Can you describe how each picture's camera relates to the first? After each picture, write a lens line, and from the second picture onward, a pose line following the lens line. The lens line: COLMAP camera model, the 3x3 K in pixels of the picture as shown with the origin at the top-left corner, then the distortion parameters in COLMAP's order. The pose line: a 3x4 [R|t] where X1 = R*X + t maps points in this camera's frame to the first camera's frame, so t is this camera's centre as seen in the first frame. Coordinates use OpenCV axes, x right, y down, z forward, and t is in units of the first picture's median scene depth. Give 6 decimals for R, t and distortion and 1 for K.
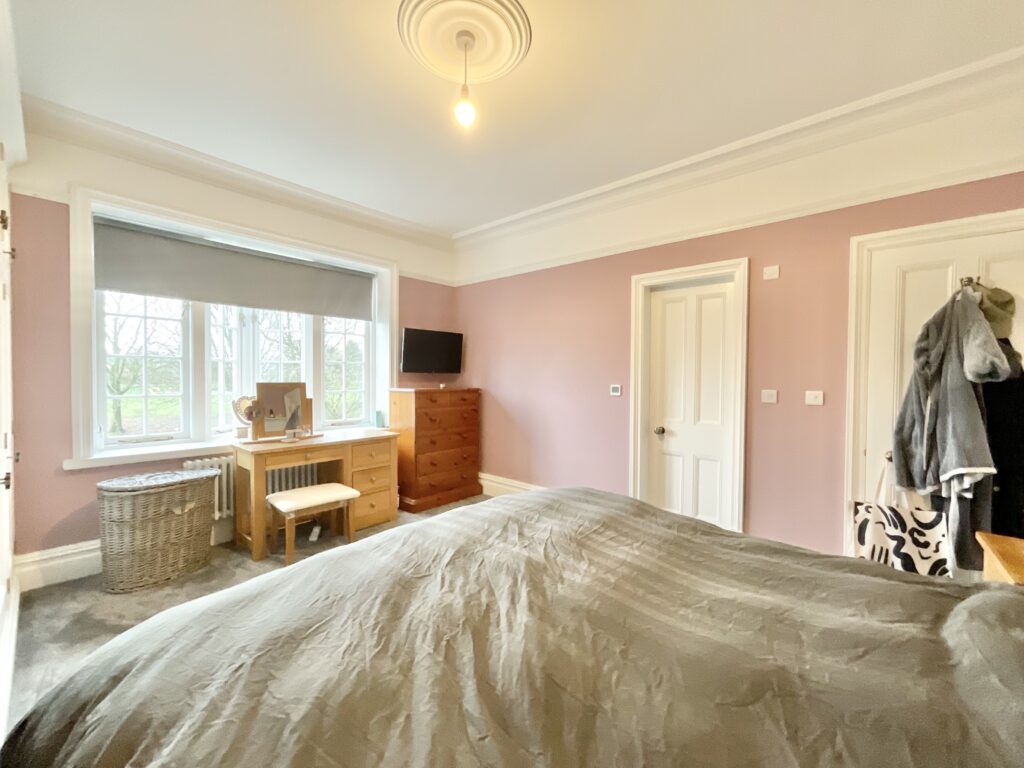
lens RADIAL K [[416.3, 0, 513.1], [0, 416.3, 383.0], [0, 0, 1]] dist [0.000026, 0.000229]
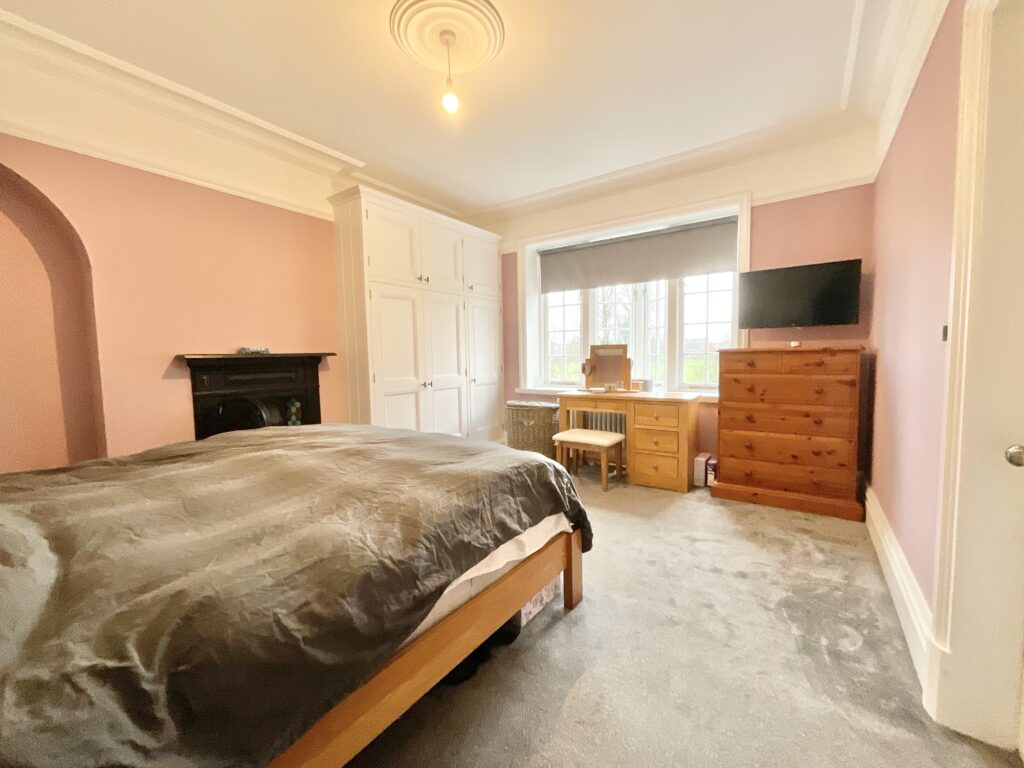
lens RADIAL K [[416.3, 0, 513.1], [0, 416.3, 383.0], [0, 0, 1]] dist [0.000026, 0.000229]
pose [[0.116749, 0.063405, -0.991135, 0.618249], [0.010835, 0.997819, 0.065109, 0.028211], [0.993102, -0.018340, 0.115808, 0.575512]]
